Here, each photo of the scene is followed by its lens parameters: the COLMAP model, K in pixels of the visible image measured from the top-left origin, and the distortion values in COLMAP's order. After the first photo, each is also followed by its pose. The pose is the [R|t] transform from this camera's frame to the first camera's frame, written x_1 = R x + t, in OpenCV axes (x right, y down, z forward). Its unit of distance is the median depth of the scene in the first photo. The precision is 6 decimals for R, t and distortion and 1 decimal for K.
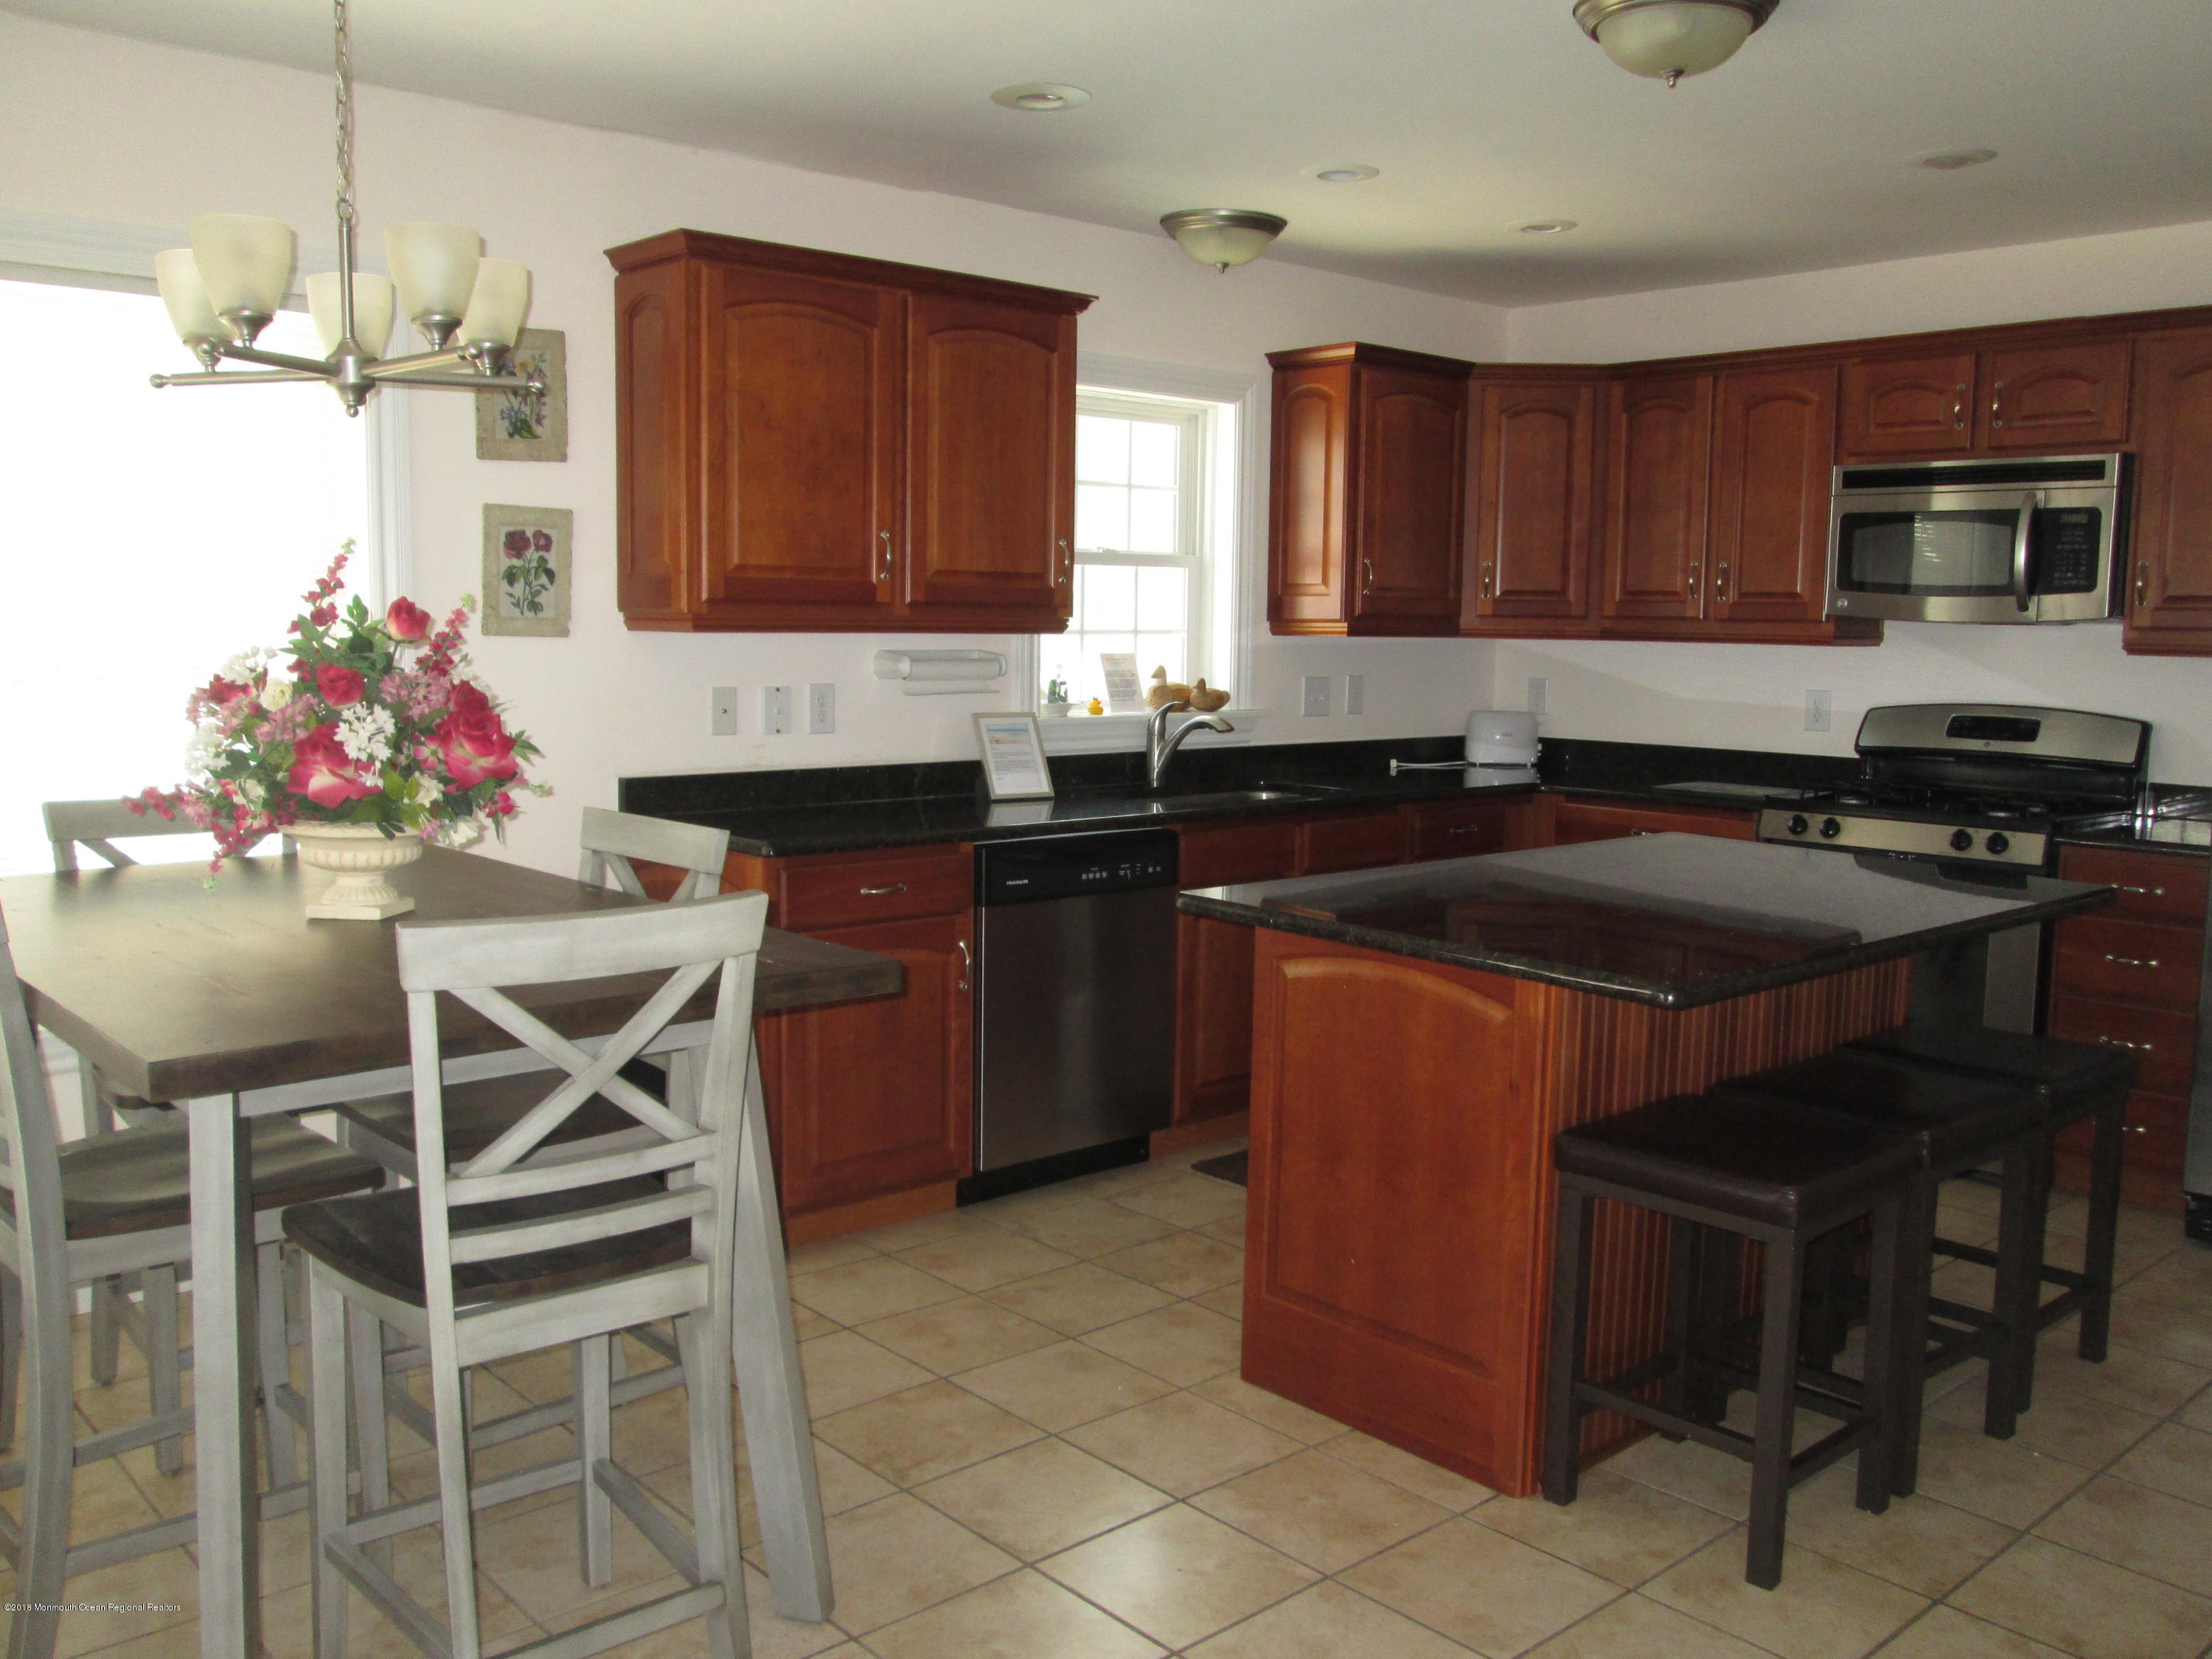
lens RADIAL K [[1904.4, 0, 1106.0], [0, 1904.4, 829.5], [0, 0, 1]] dist [-0.034084, 0.020334]
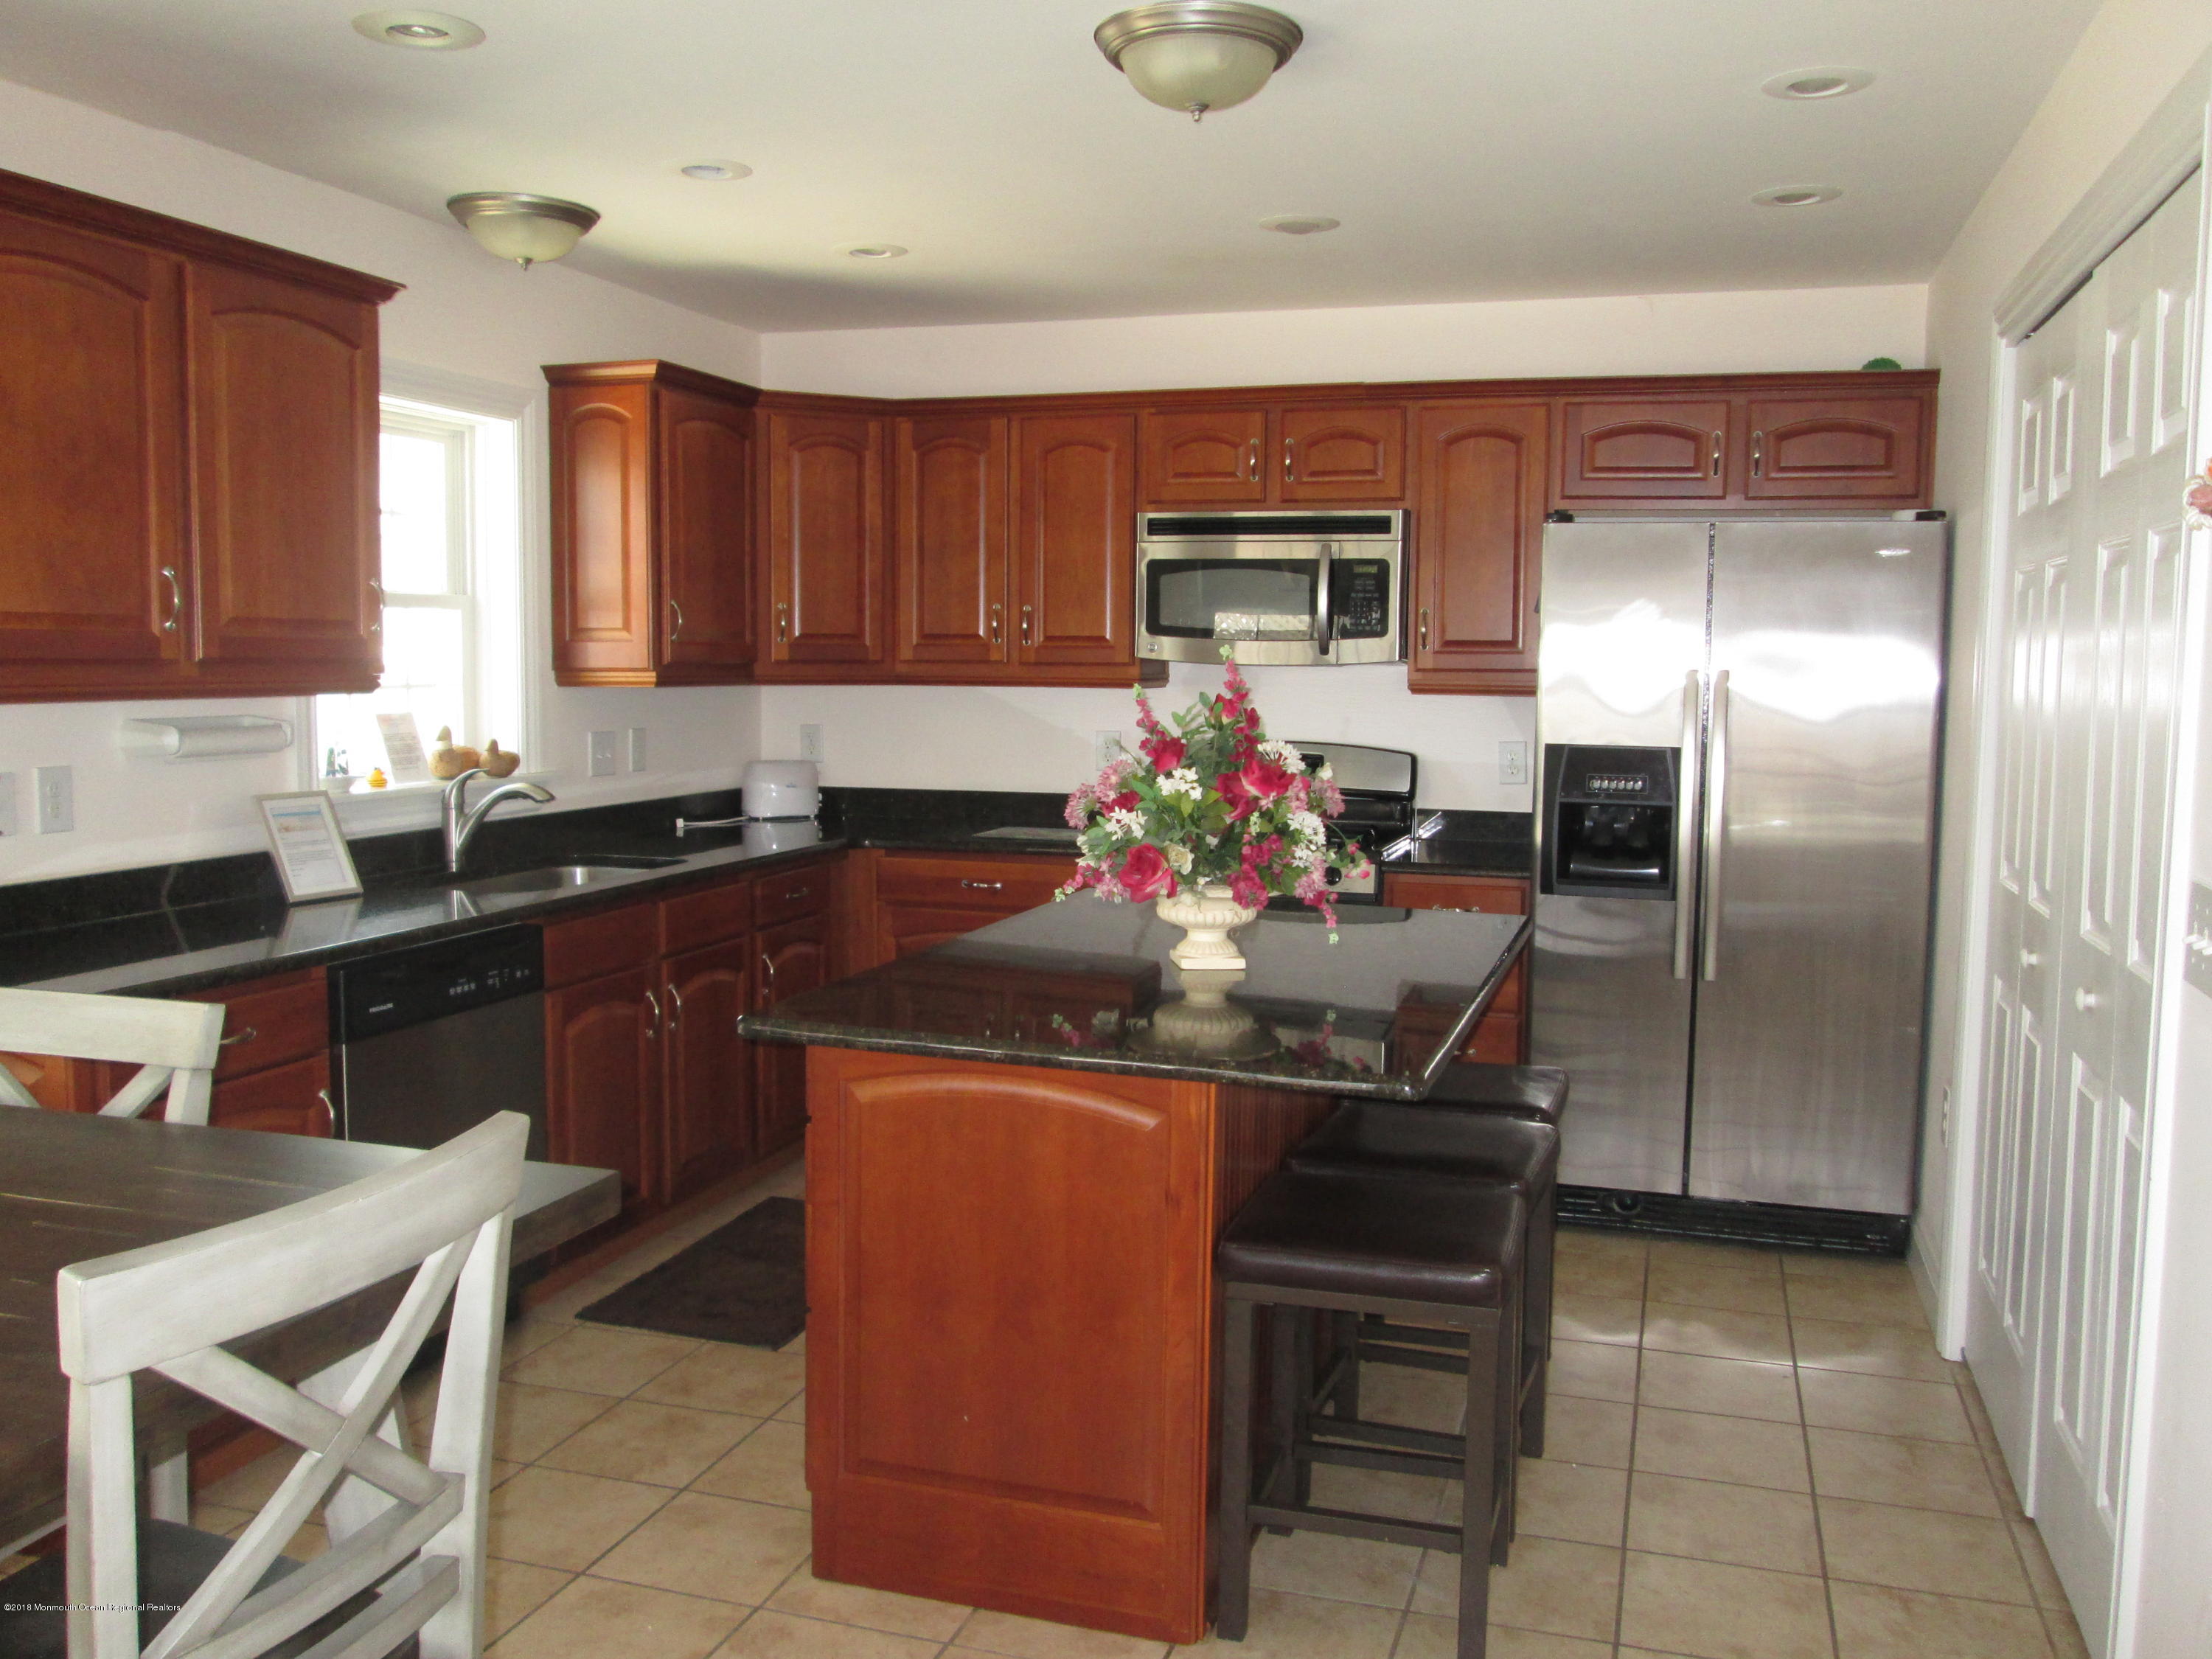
lens RADIAL K [[1889.9, 0, 1106.0], [0, 1889.9, 829.5], [0, 0, 1]] dist [-0.019560, 0.005987]
pose [[0.861195, -0.054474, 0.505347, -0.159754], [0.060397, 0.998164, 0.004671, -0.028845], [-0.504673, 0.026499, 0.862904, 0.141816]]
